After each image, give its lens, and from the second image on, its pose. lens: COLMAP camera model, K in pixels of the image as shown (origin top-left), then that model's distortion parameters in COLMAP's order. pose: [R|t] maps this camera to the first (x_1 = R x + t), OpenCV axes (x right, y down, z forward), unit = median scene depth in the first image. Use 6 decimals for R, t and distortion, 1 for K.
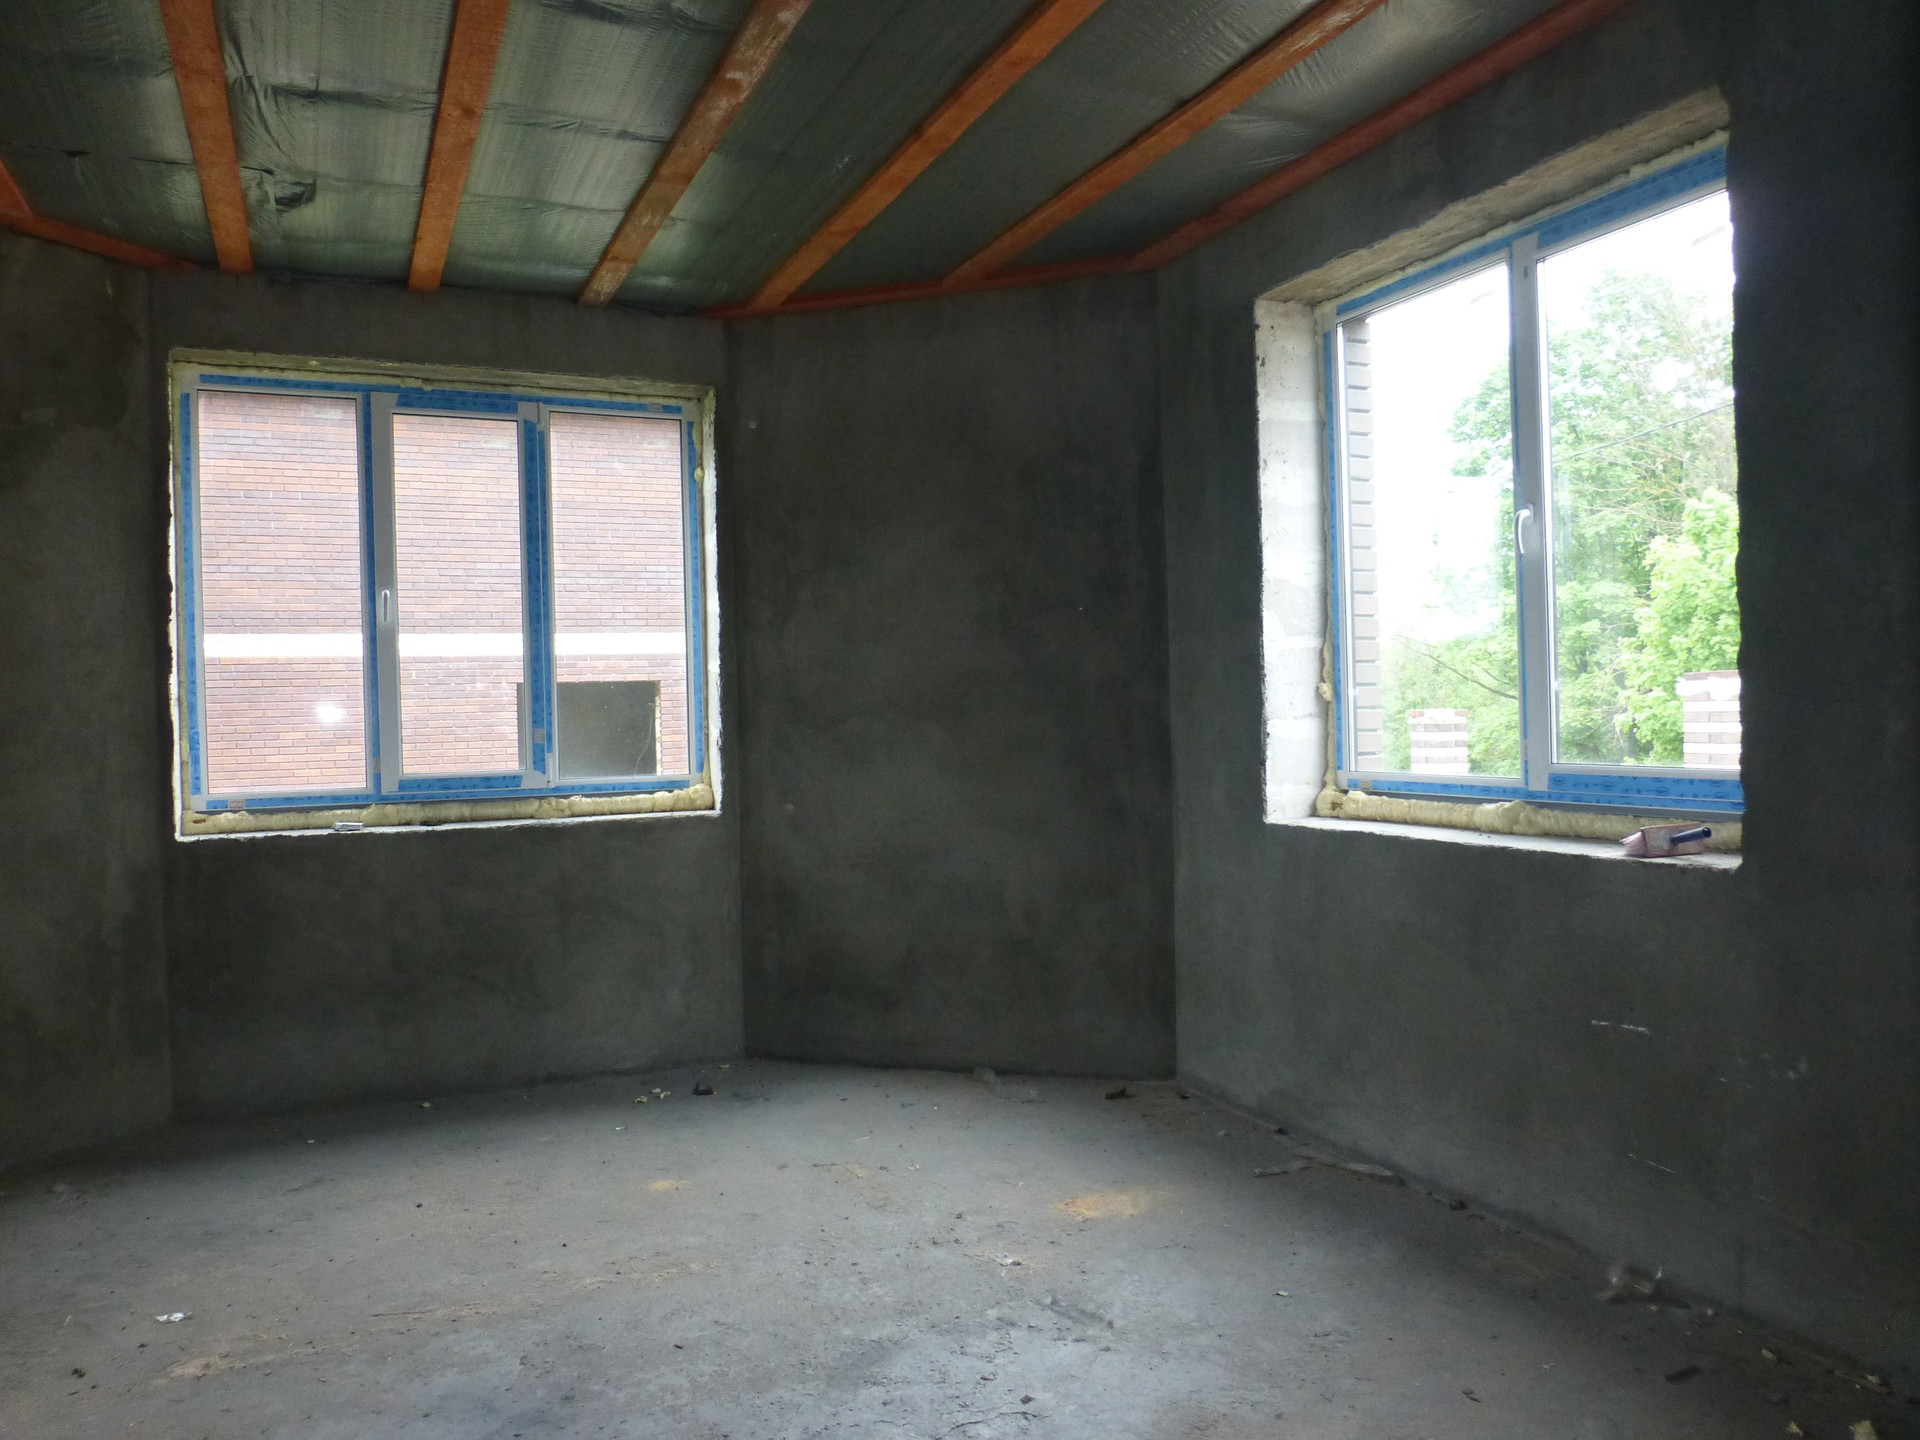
lens RADIAL K [[1437.4, 0, 969.7], [0, 1437.4, 717.0], [0, 0, 1]] dist [0.115638, -0.189118]
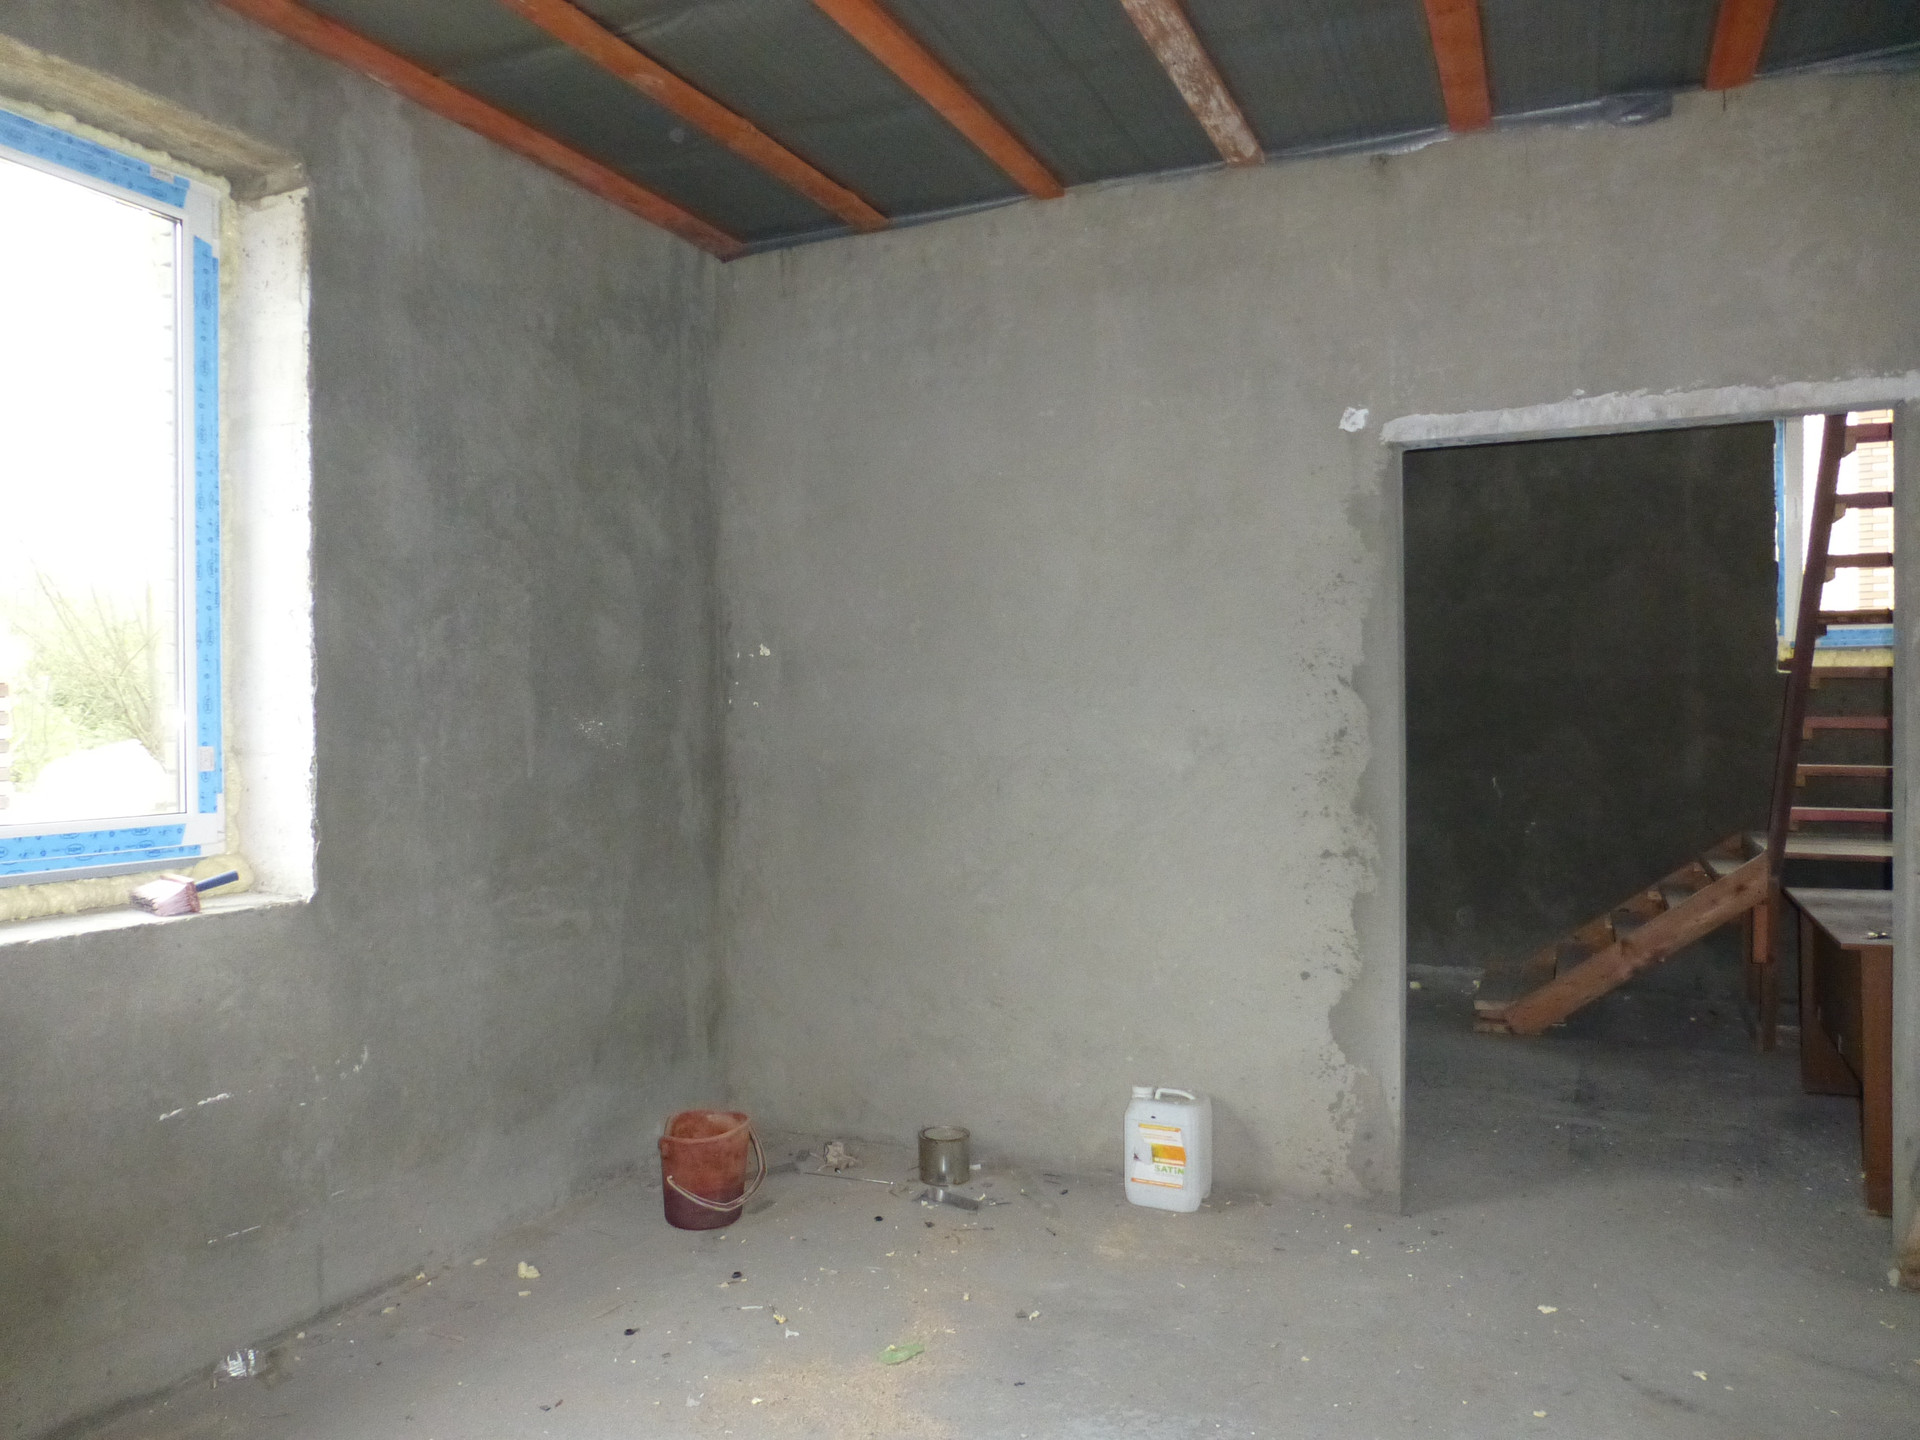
lens RADIAL K [[1437.4, 0, 969.7], [0, 1437.4, 717.0], [0, 0, 1]] dist [0.115638, -0.189118]
pose [[-0.687110, 0.035626, 0.725679, -0.514399], [0.033524, 0.999288, -0.017315, 0.006129], [-0.725780, 0.012431, -0.687815, 1.226528]]
